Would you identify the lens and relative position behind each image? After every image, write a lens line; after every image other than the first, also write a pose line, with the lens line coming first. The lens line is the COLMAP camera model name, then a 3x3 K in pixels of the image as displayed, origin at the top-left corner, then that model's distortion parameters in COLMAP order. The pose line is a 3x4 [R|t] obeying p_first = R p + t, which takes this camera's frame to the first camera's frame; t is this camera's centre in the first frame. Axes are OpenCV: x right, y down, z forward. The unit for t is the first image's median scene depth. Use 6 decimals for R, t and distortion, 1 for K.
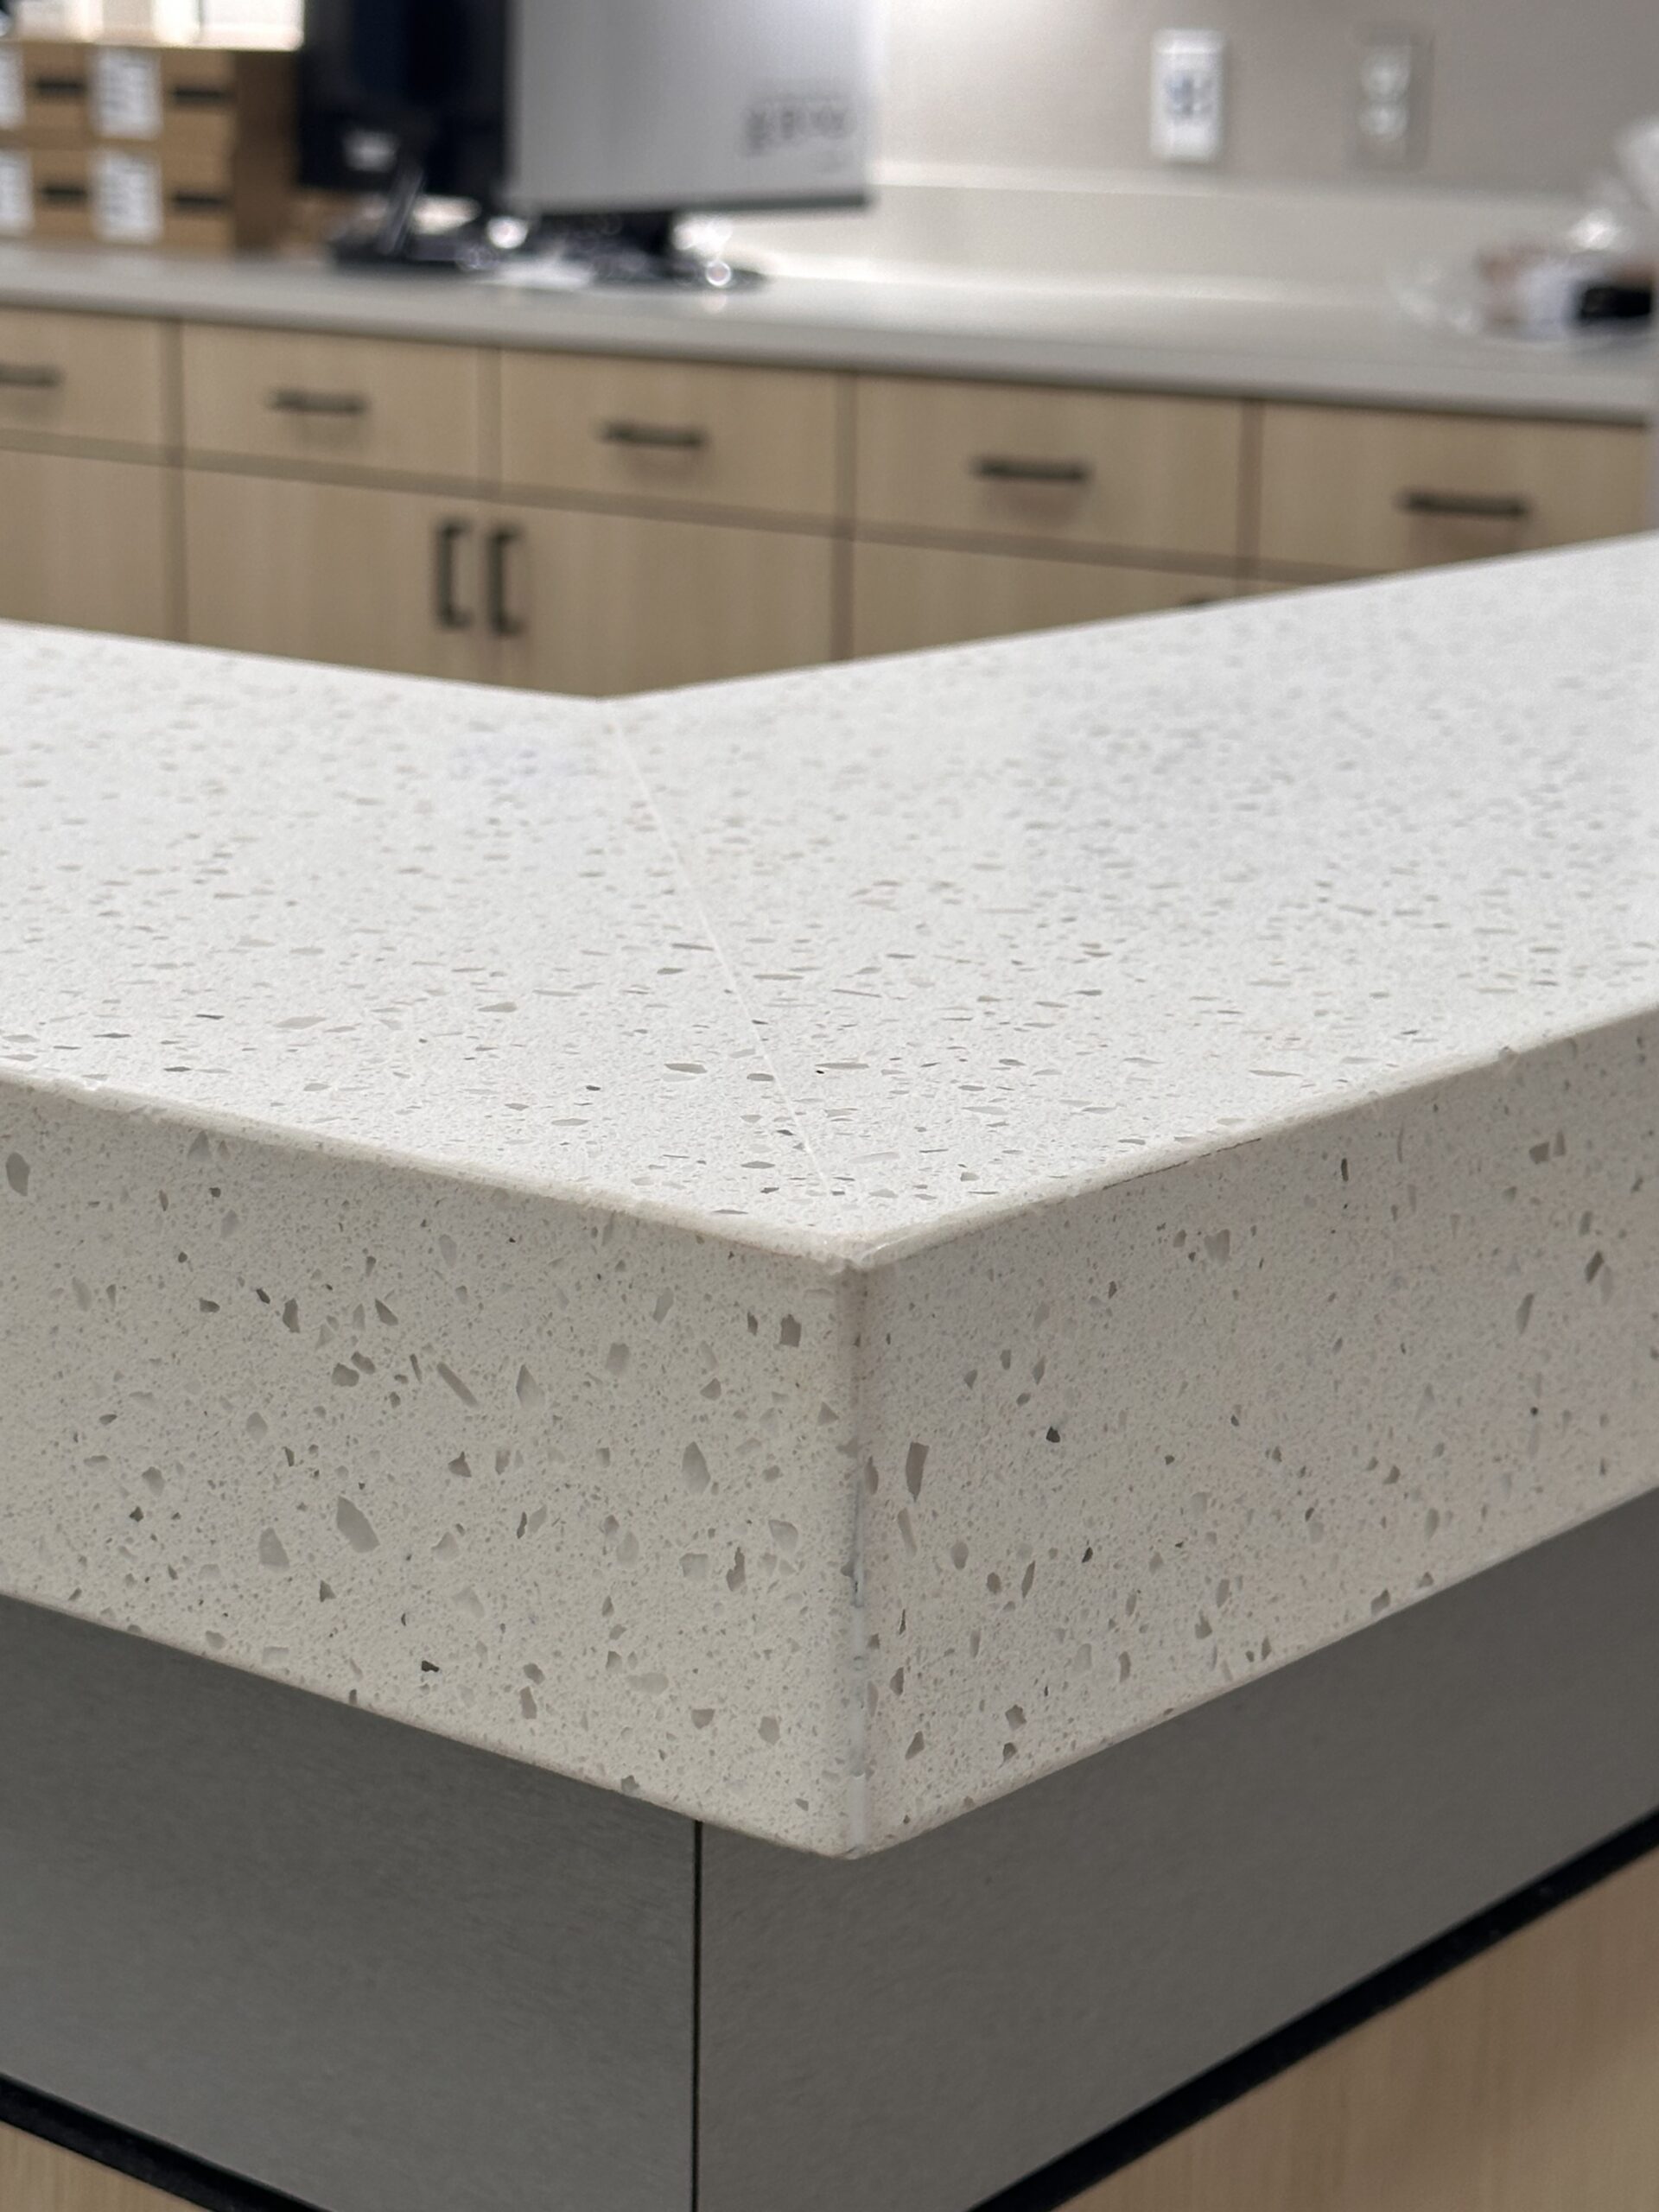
lens RADIAL K [[4352.3, 0, 823.5], [0, 4352.3, 1102.8], [0, 0, 1]] dist [0.164593, 0.000000]
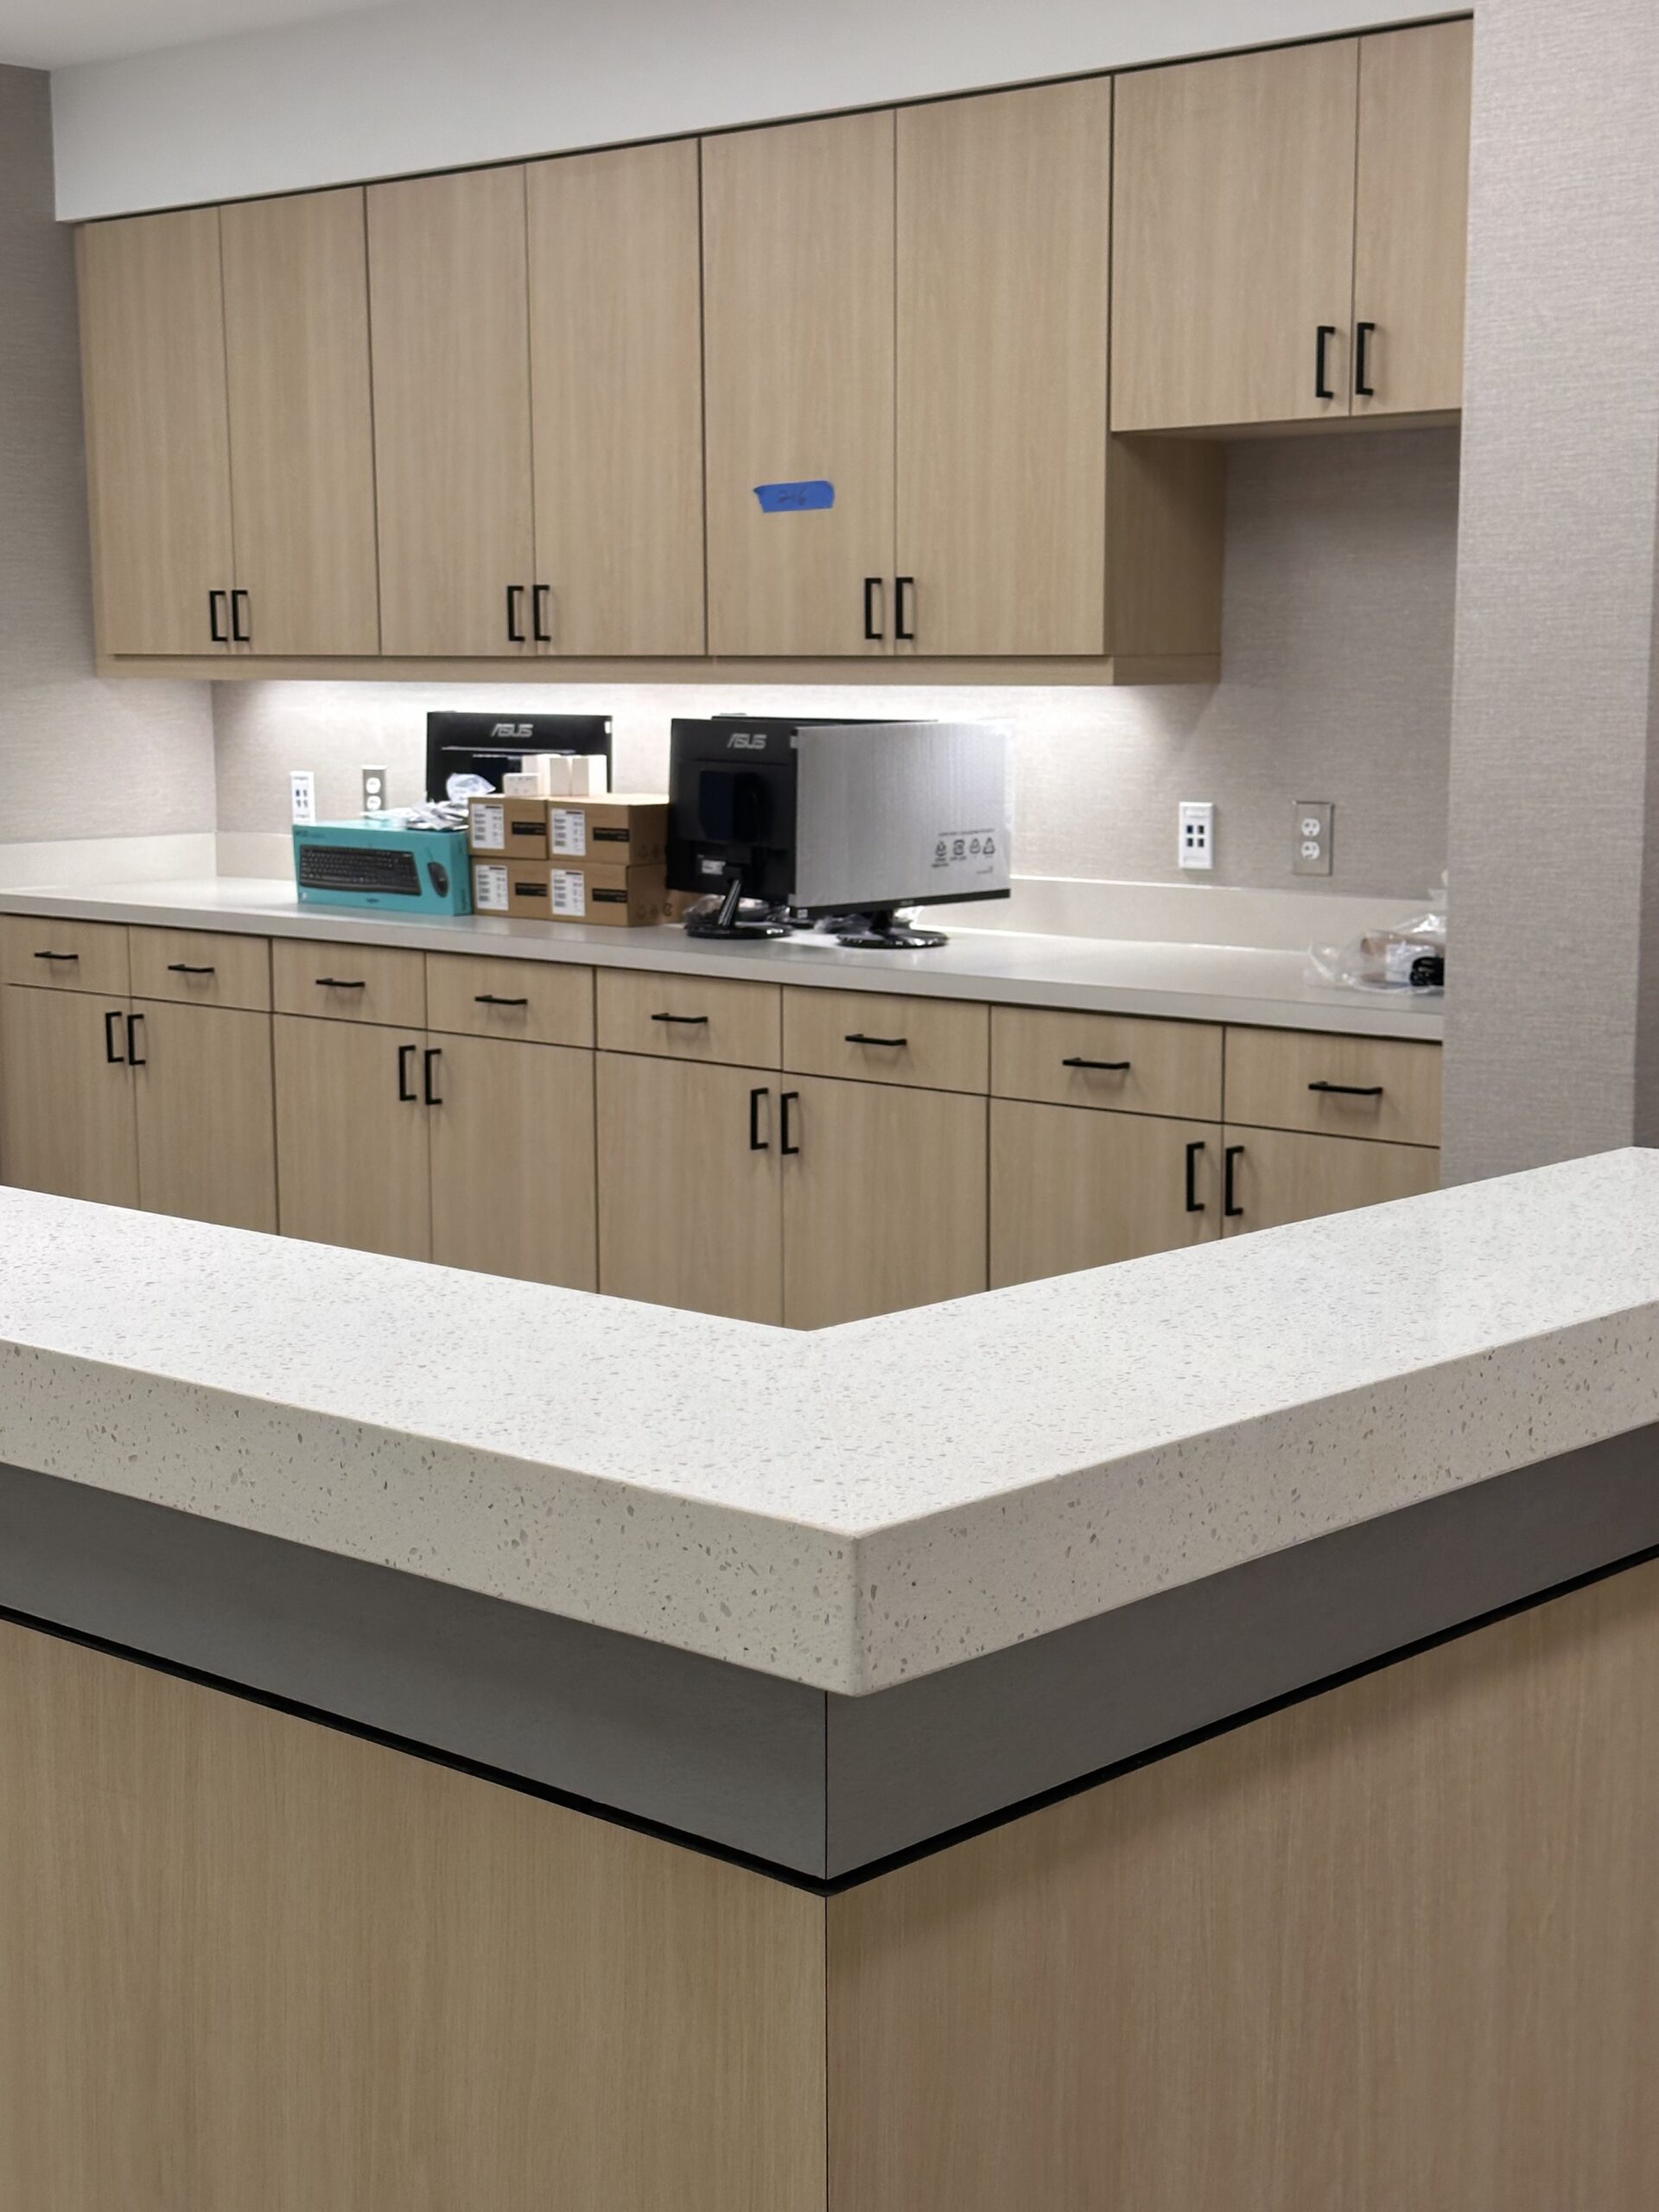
lens RADIAL K [[3304.8, 0, 833.3], [0, 3304.8, 1111.3], [0, 0, 1]] dist [0.137866, 0.000000]
pose [[0.998037, -0.005458, -0.062391, 0.112489], [-0.000152, 0.995981, -0.089563, -0.049790], [0.062629, 0.089397, 0.994025, -1.276161]]
